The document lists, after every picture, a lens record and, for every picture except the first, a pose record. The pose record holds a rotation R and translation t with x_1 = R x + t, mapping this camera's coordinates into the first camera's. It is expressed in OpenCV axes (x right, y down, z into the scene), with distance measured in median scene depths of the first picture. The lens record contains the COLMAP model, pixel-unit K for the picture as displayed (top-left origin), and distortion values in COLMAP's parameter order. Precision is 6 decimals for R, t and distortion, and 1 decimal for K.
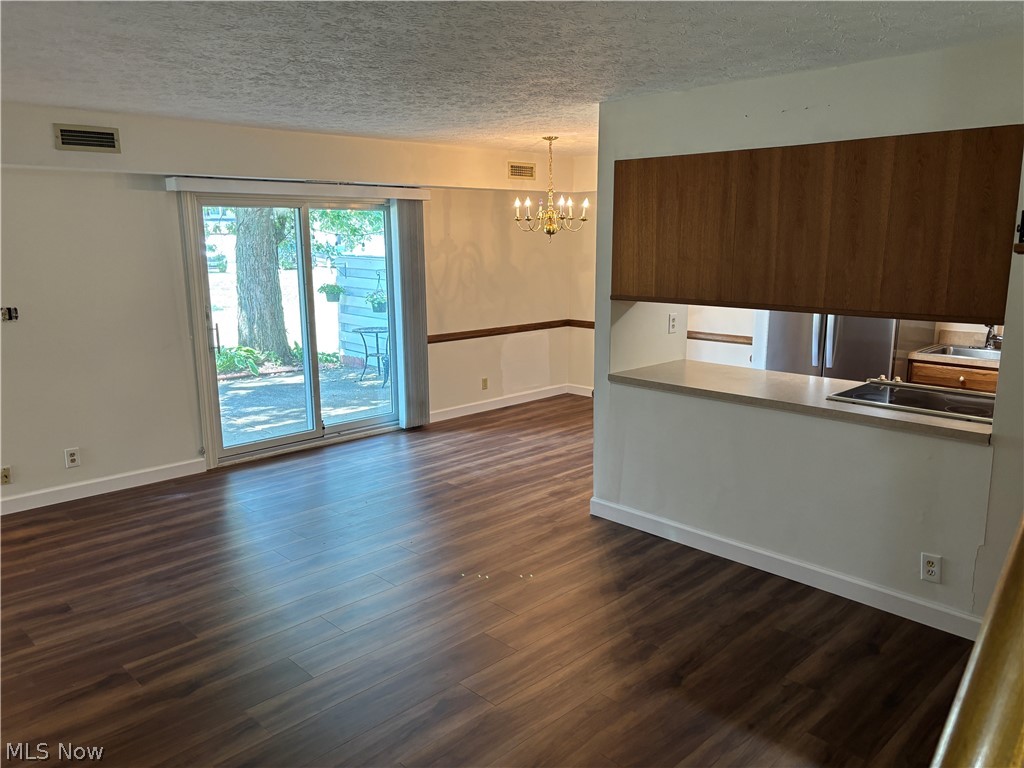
lens RADIAL K [[773.0, 0, 511.6], [0, 773.0, 392.0], [0, 0, 1]] dist [0.063779, -0.011860]
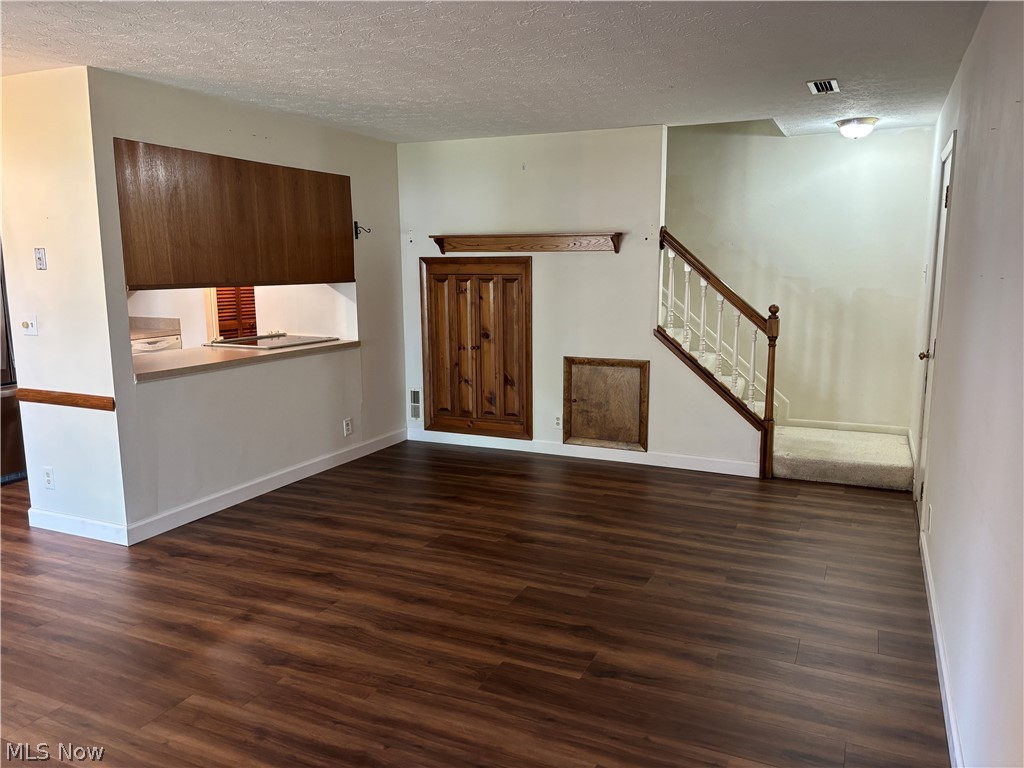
lens RADIAL K [[773.0, 0, 513.7], [0, 773.0, 380.9], [0, 0, 1]] dist [0.063779, -0.011860]
pose [[-0.349106, -0.139010, 0.926715, -1.055921], [0.192714, 0.957147, 0.216173, -0.155538], [-0.917053, 0.254058, -0.307356, 1.068233]]
